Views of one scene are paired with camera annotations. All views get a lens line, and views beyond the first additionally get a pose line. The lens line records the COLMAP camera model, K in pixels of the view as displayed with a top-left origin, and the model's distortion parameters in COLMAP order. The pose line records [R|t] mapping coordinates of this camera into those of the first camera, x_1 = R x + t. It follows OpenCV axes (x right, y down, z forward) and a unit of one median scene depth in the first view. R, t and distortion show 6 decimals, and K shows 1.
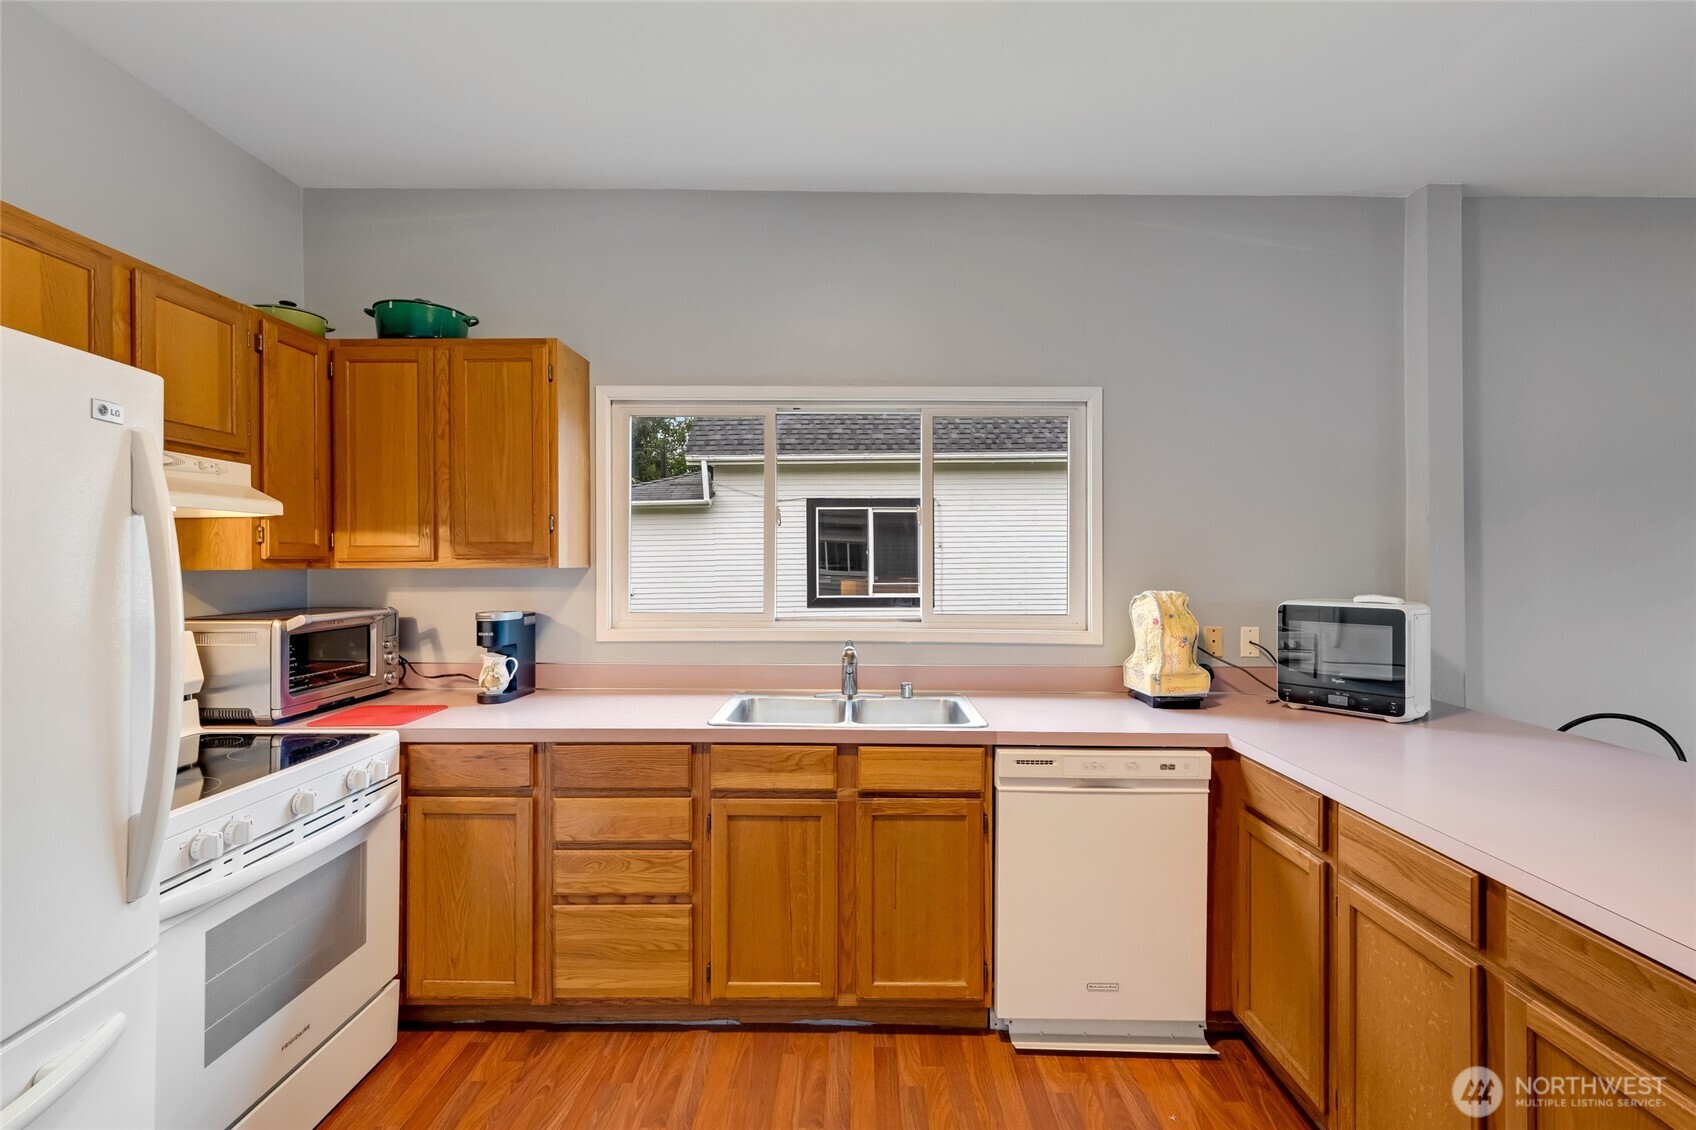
lens RADIAL K [[747.9, 0, 864.2], [0, 747.9, 560.7], [0, 0, 1]] dist [0.002739, 0.001141]
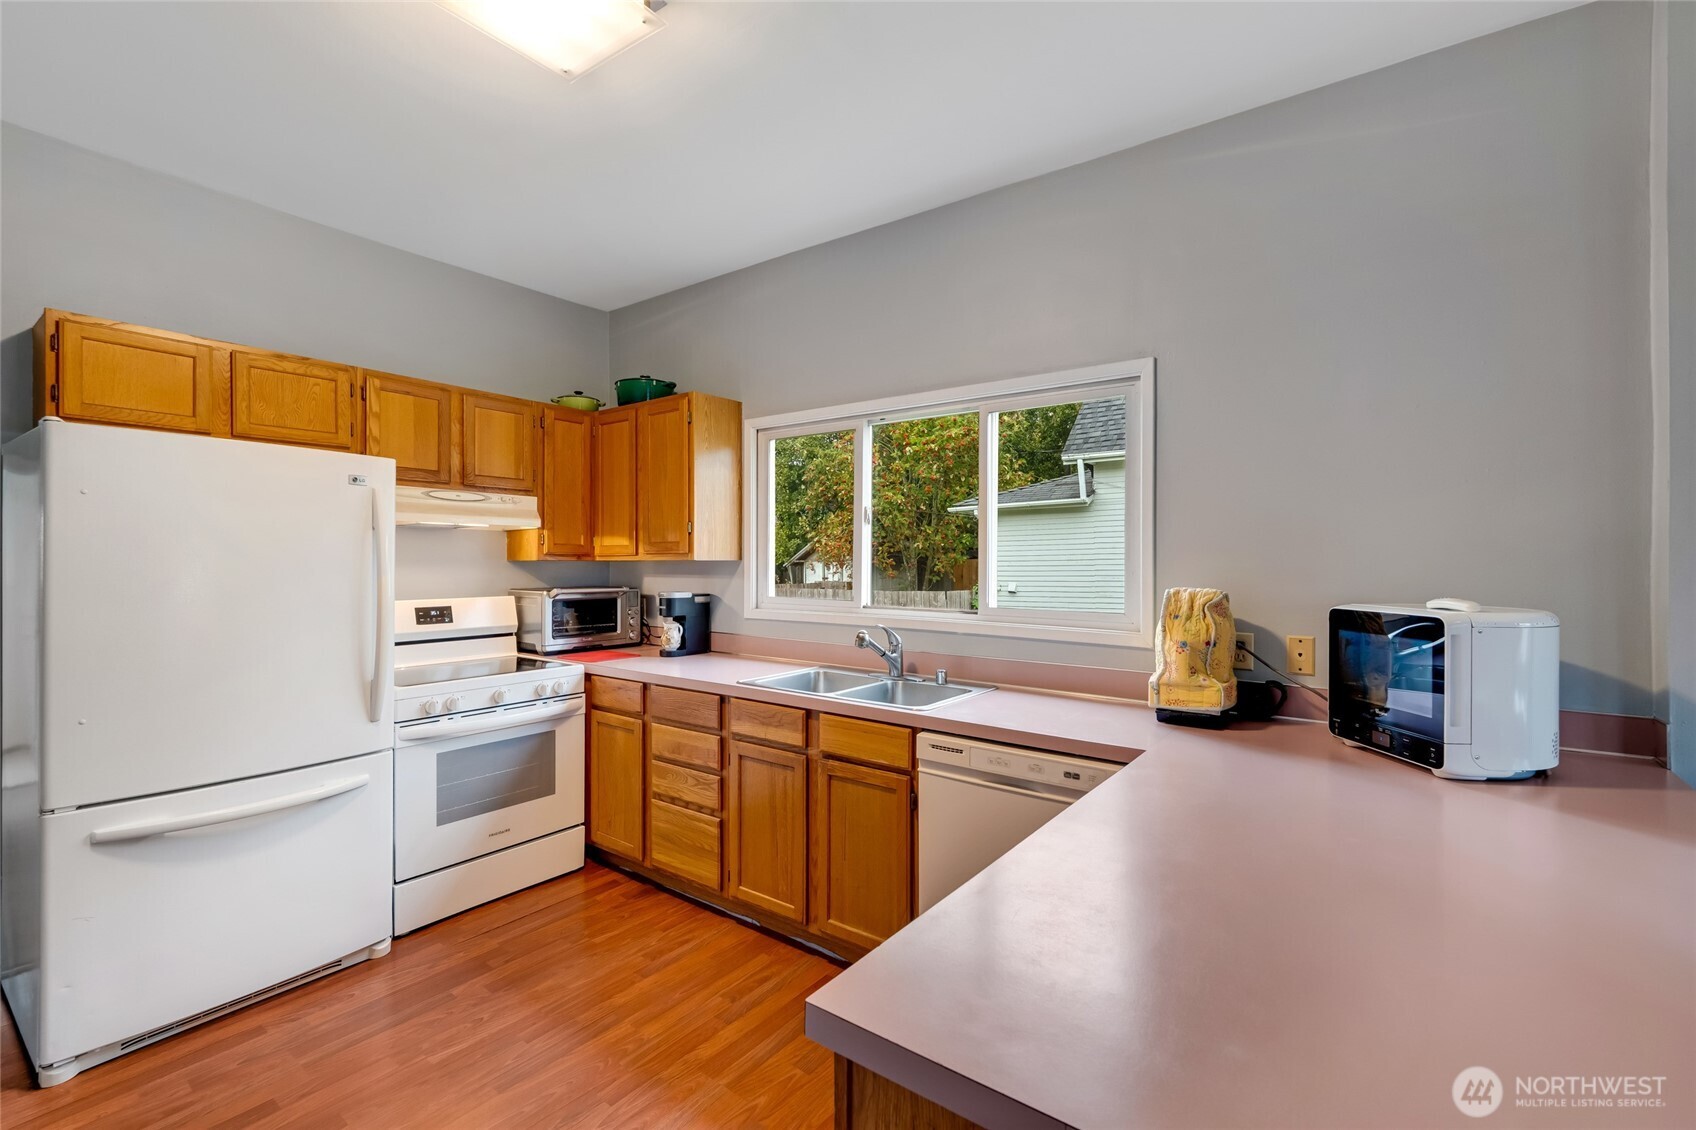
lens RADIAL K [[747.9, 0, 840.4], [0, 747.9, 565.4], [0, 0, 1]] dist [0.002739, 0.001141]
pose [[0.792971, 0.004683, -0.609241, 0.721965], [-0.001919, 0.999985, 0.005189, 0.013108], [0.609256, -0.002946, 0.792968, 0.099854]]
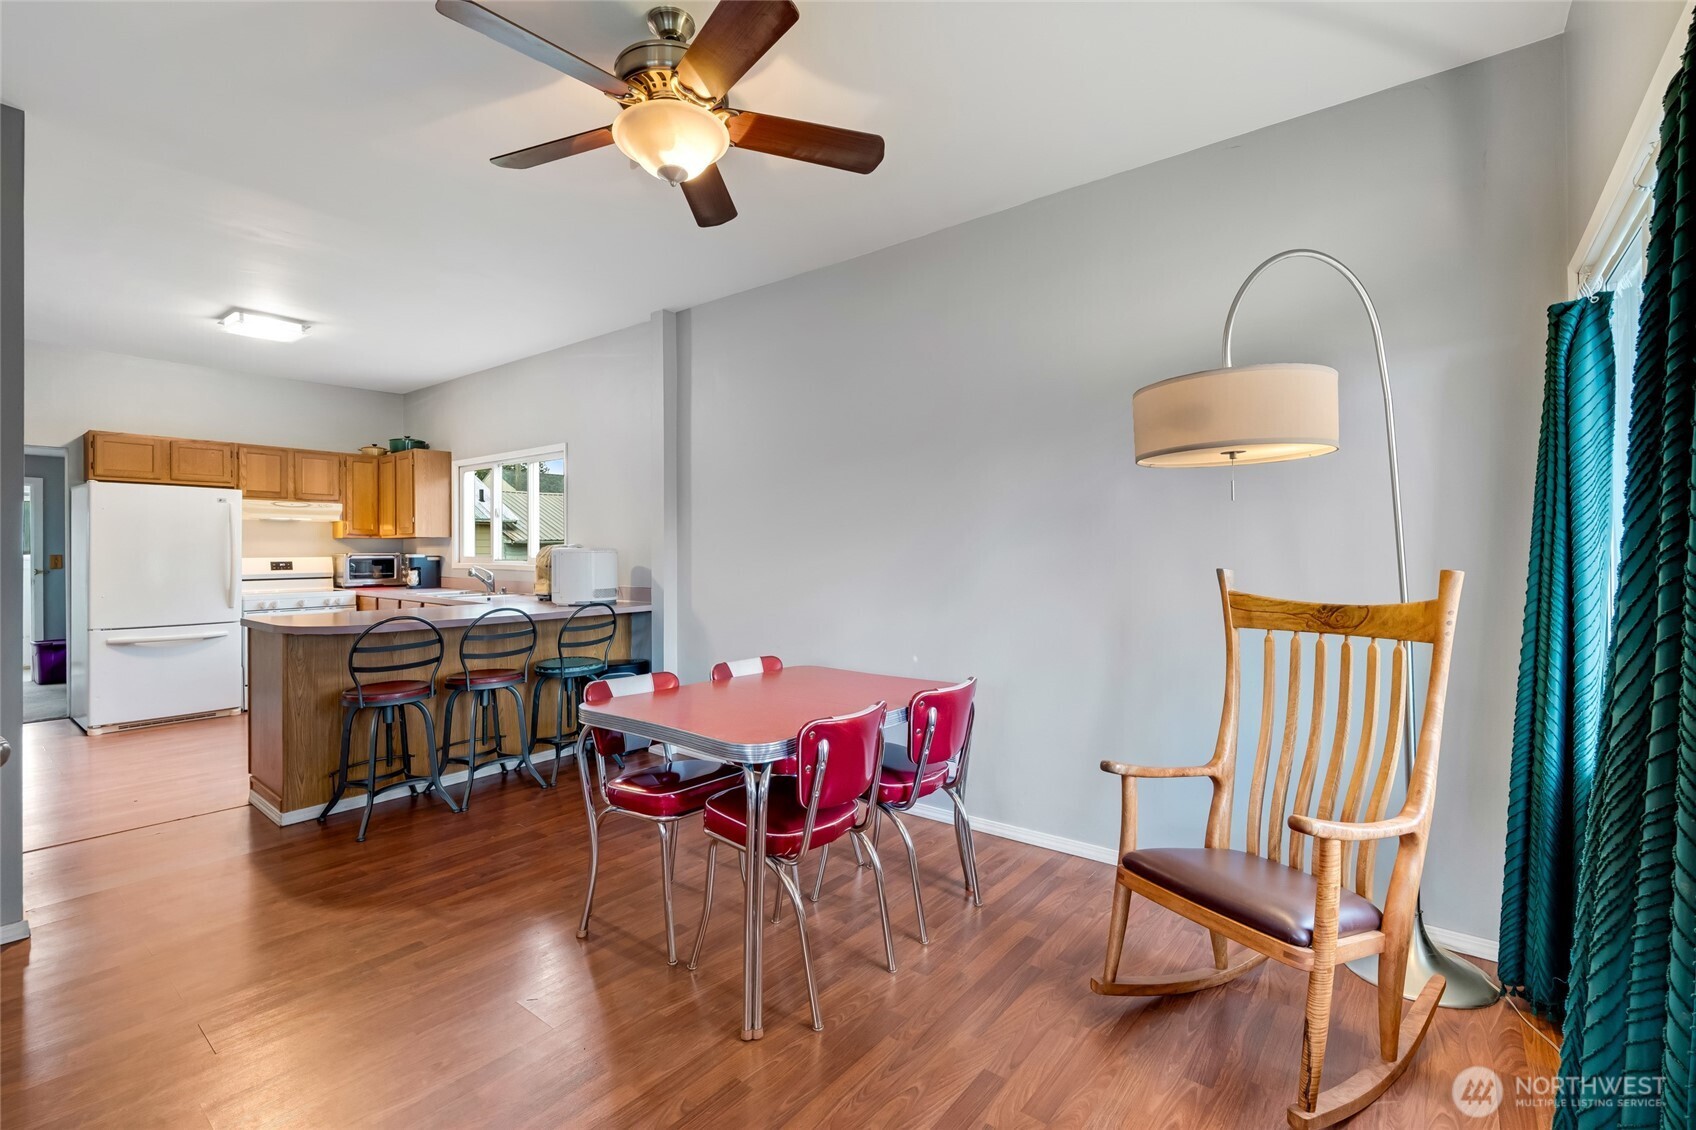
lens RADIAL K [[747.9, 0, 824.8], [0, 747.9, 552.0], [0, 0, 1]] dist [0.002739, 0.001141]
pose [[0.767618, 0.001277, -0.640907, 2.698391], [0.001793, 0.999990, 0.004141, 0.060895], [0.640906, -0.004328, 0.767607, -0.094982]]
